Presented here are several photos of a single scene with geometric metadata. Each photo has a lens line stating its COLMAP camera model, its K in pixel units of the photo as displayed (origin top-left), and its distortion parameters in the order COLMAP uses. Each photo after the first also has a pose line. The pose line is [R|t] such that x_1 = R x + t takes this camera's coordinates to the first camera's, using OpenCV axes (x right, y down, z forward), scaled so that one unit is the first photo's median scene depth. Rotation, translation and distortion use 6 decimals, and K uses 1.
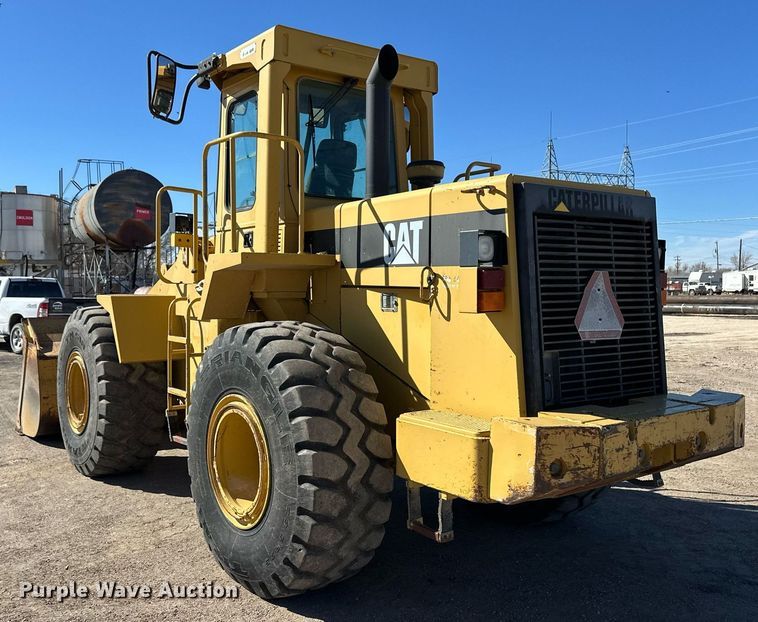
lens RADIAL K [[753.9, 0, 348.4], [0, 753.9, 314.0], [0, 0, 1]] dist [0.090855, 0.000000]
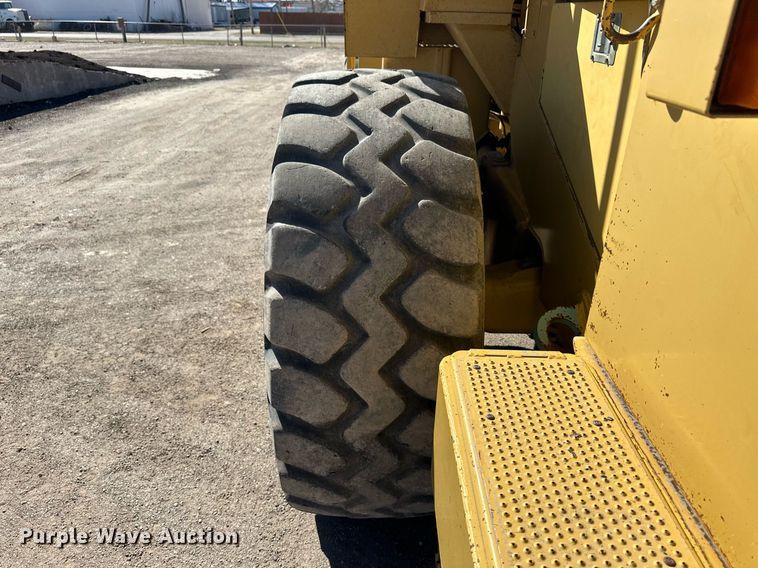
lens RADIAL K [[538.3, 0, 368.8], [0, 538.3, 291.7], [0, 0, 1]] dist [0.052918, -0.058029]
pose [[0.803074, 0.282386, -0.524719, 0.171628], [-0.039111, 0.903660, 0.426460, -0.015448], [0.594594, -0.321957, 0.736751, 0.766702]]
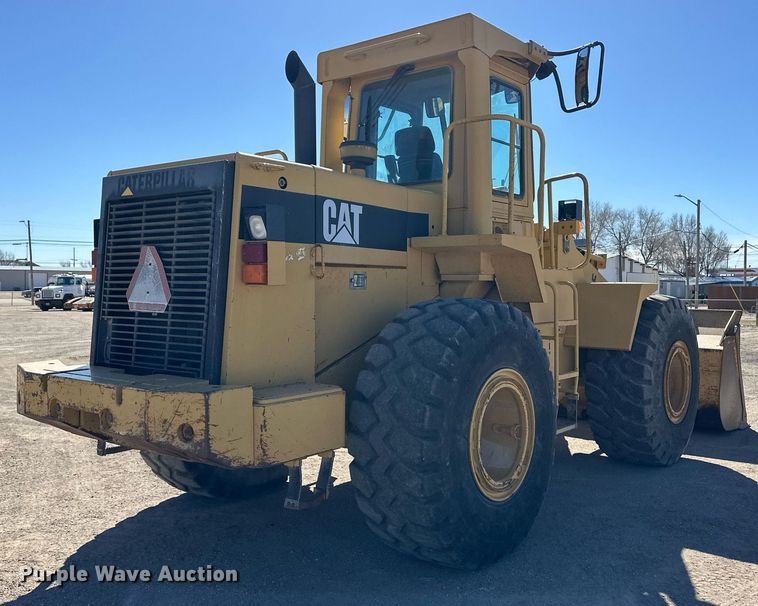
lens RADIAL K [[745.5, 0, 379.3], [0, 745.5, 304.1], [0, 0, 1]] dist [0.023506, 0.000000]
pose [[0.277381, 0.025378, -0.960425, 1.411416], [-0.040623, 0.999067, 0.014667, -0.005111], [0.959901, 0.034947, 0.278153, 1.023633]]
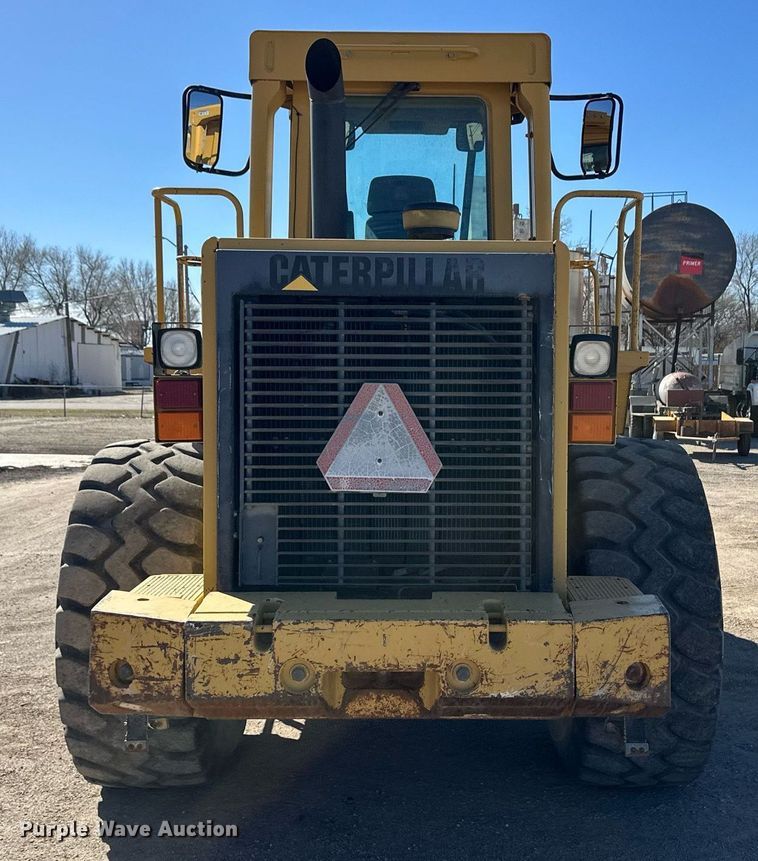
lens RADIAL K [[1083.9, 0, 441.2], [0, 1083.9, 471.7], [0, 0, 1]] dist [0.088463, 0.000000]
pose [[0.818090, 0.060913, -0.571855, 0.888196], [-0.026568, 0.997316, 0.068224, -0.046333], [0.574476, -0.040621, 0.817513, 0.297347]]
